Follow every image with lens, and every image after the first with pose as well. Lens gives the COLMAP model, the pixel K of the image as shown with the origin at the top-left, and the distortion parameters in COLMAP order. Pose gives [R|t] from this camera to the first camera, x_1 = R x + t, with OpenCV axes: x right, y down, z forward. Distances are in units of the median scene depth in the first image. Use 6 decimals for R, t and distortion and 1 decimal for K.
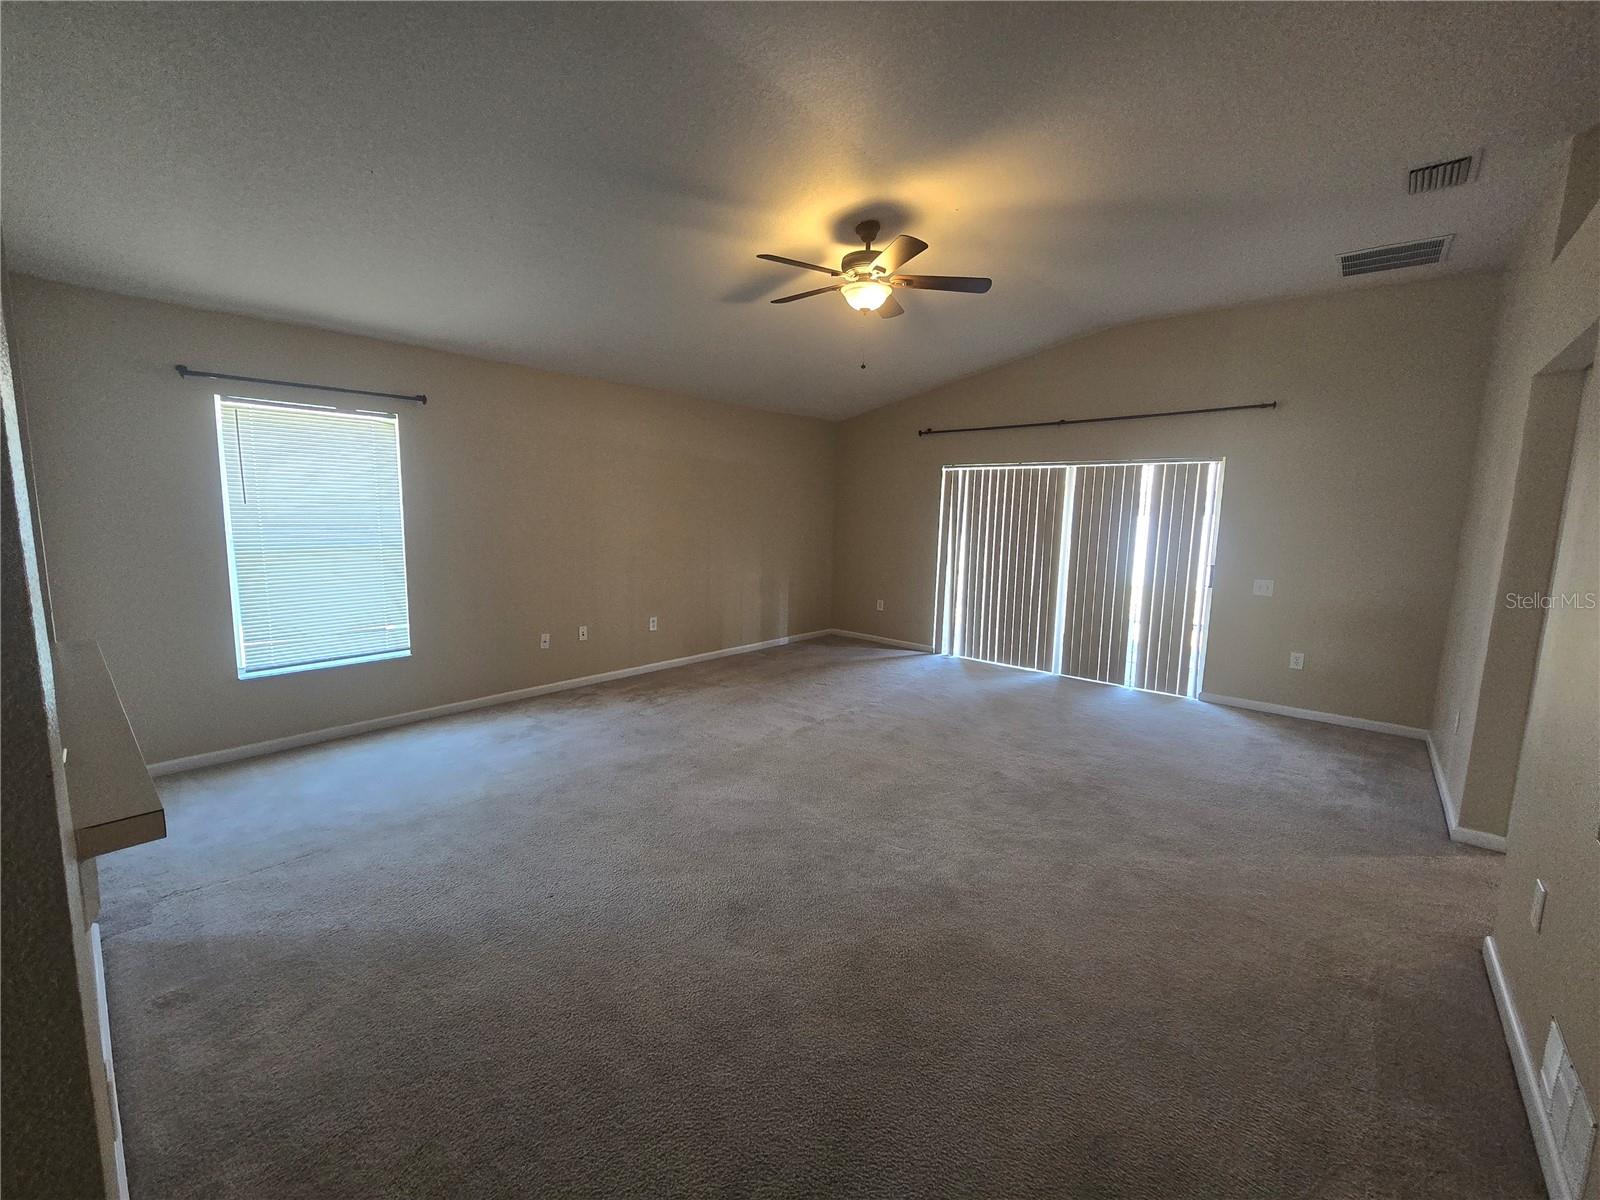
lens RADIAL K [[652.6, 0, 792.9], [0, 652.6, 590.9], [0, 0, 1]] dist [-0.001846, 0.000364]
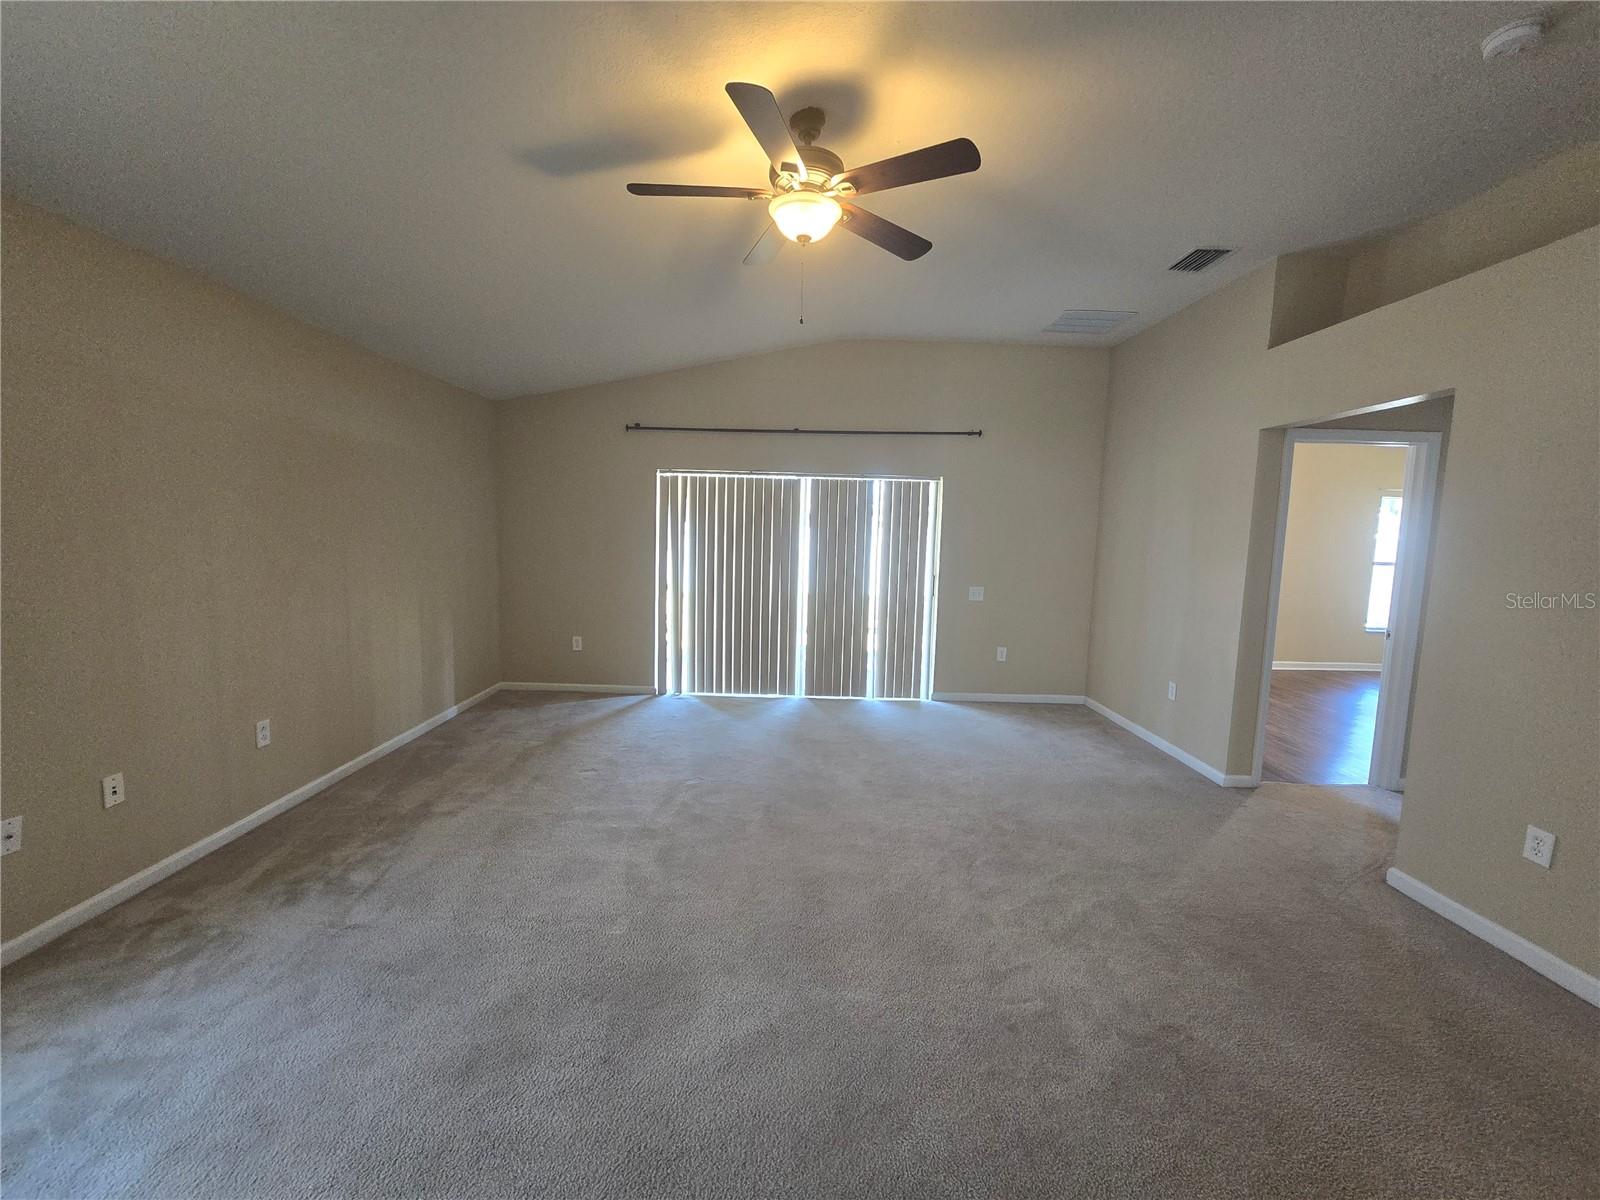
lens RADIAL K [[652.6, 0, 788.5], [0, 652.6, 594.4], [0, 0, 1]] dist [-0.001846, 0.000364]
pose [[0.751603, -0.067626, 0.656140, -0.254824], [0.072738, 0.997161, 0.019454, -0.046329], [-0.655593, 0.033105, 0.754389, 0.334487]]
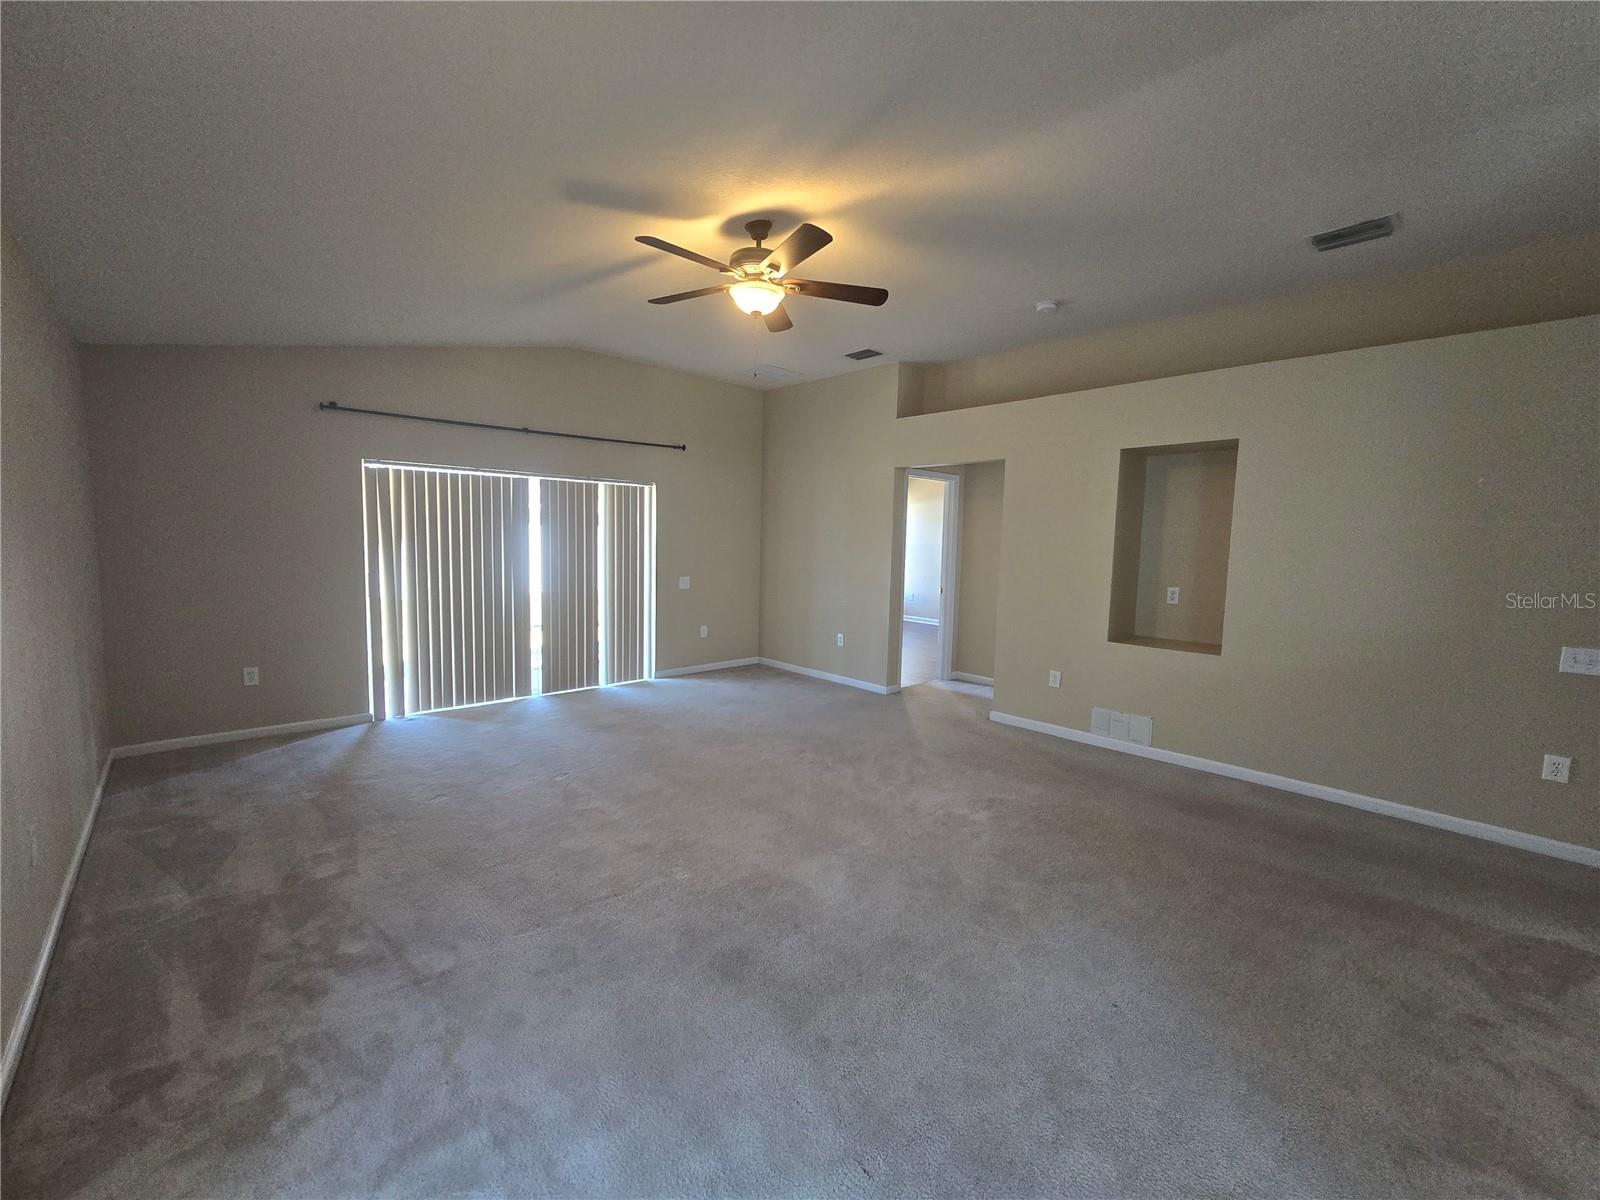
lens RADIAL K [[652.6, 0, 789.5], [0, 652.6, 590.8], [0, 0, 1]] dist [-0.001846, 0.000364]
pose [[0.108550, -0.101439, 0.988902, -0.552856], [0.102841, 0.990588, 0.090324, -0.082426], [-0.988757, 0.091895, 0.117961, 0.588548]]
